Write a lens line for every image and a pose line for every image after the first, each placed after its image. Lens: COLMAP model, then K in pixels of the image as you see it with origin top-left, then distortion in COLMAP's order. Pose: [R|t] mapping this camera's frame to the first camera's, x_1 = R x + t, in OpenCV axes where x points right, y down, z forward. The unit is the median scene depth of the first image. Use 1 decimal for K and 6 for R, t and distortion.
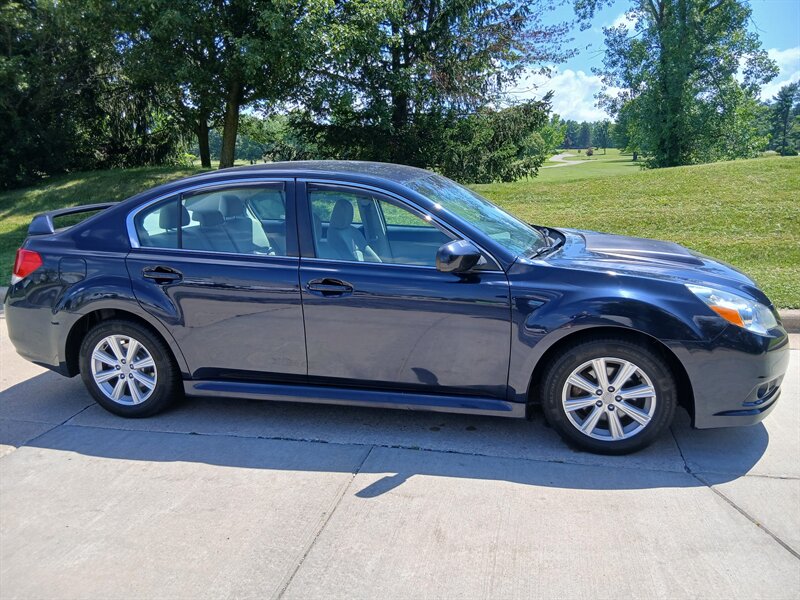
lens RADIAL K [[608.6, 0, 404.9], [0, 608.6, 301.3], [0, 0, 1]] dist [0.106743, -0.193395]
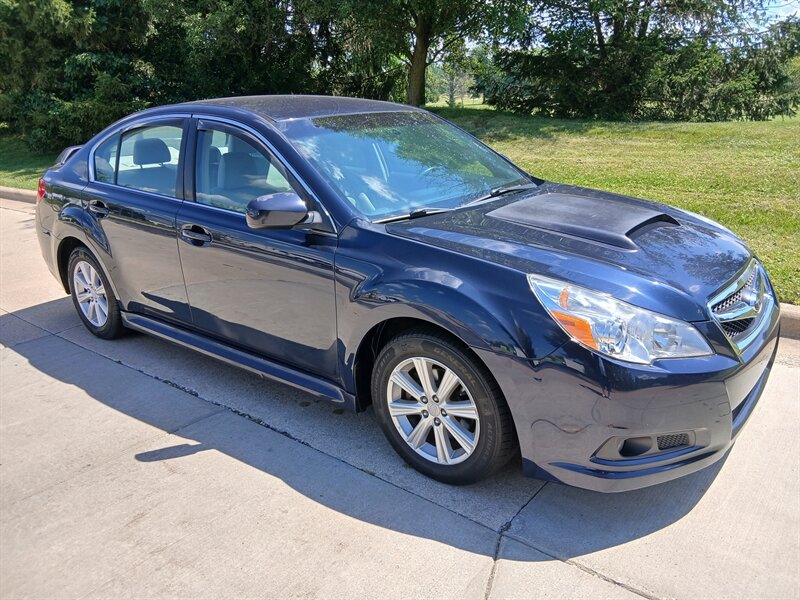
lens RADIAL K [[611.9, 0, 405.5], [0, 611.9, 297.8], [0, 0, 1]] dist [0.106670, -0.194977]
pose [[0.897921, 0.129207, -0.420766, 0.507702], [-0.091184, 0.989811, 0.109360, -0.053054], [0.430609, -0.059829, 0.900553, 0.248130]]
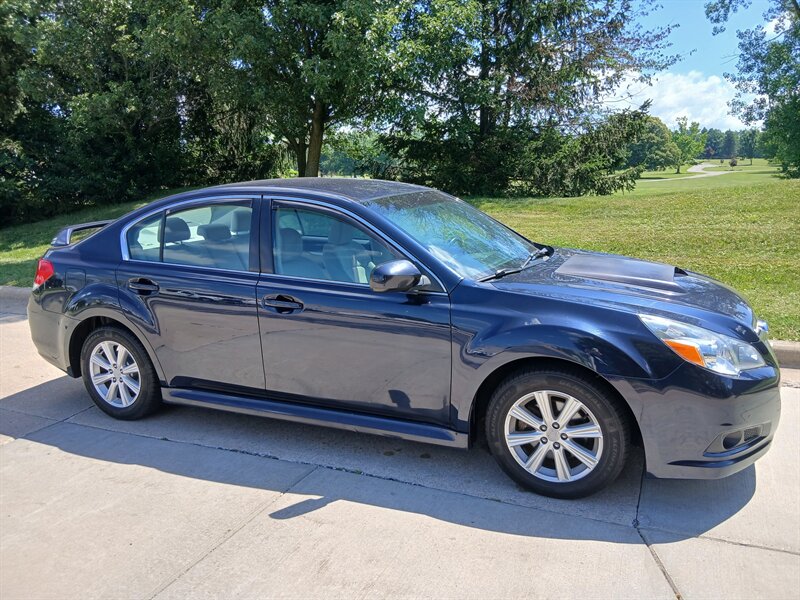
lens RADIAL K [[611.9, 0, 405.5], [0, 611.9, 297.8], [0, 0, 1]] dist [0.106670, -0.194977]
pose [[0.980679, 0.032627, -0.192882, 0.239200], [-0.037755, 0.999023, -0.022967, -0.014896], [0.191945, 0.029806, 0.980953, 0.040218]]
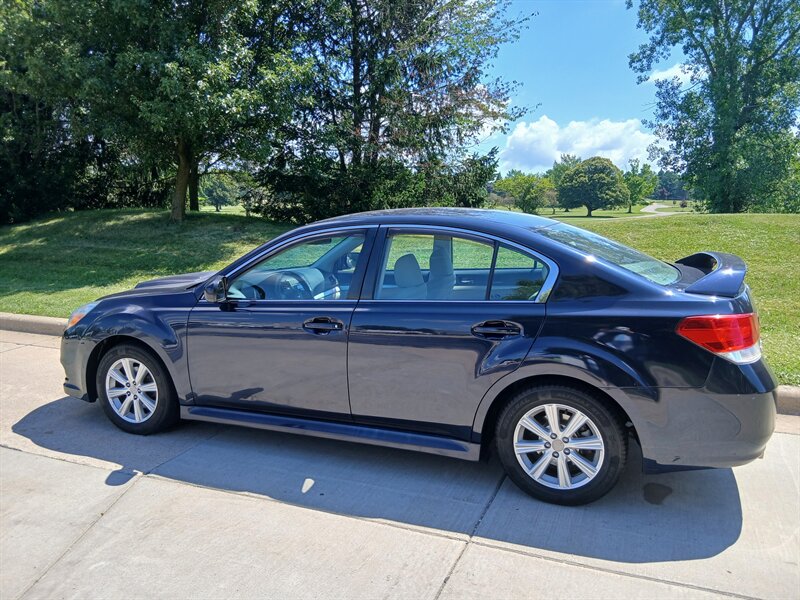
lens RADIAL K [[611.9, 0, 394.8], [0, 611.9, 301.1], [0, 0, 1]] dist [0.097815, -0.178488]
pose [[0.986366, 0.049546, -0.156930, 0.893363], [-0.060886, 0.995805, -0.068298, -0.004901], [0.152888, 0.076922, 0.985245, -0.101756]]
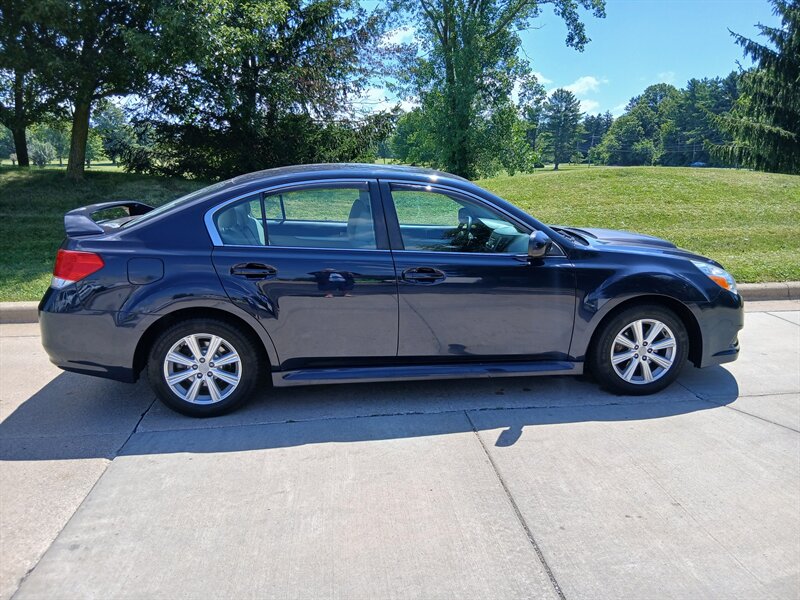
lens RADIAL K [[614.9, 0, 403.7], [0, 614.9, 296.2], [0, 0, 1]] dist [0.076580, -0.148168]
pose [[0.941202, -0.049347, 0.334222, -0.478013], [0.056038, 0.998374, -0.010401, 0.023069], [-0.333166, 0.028518, 0.942437, -0.052455]]
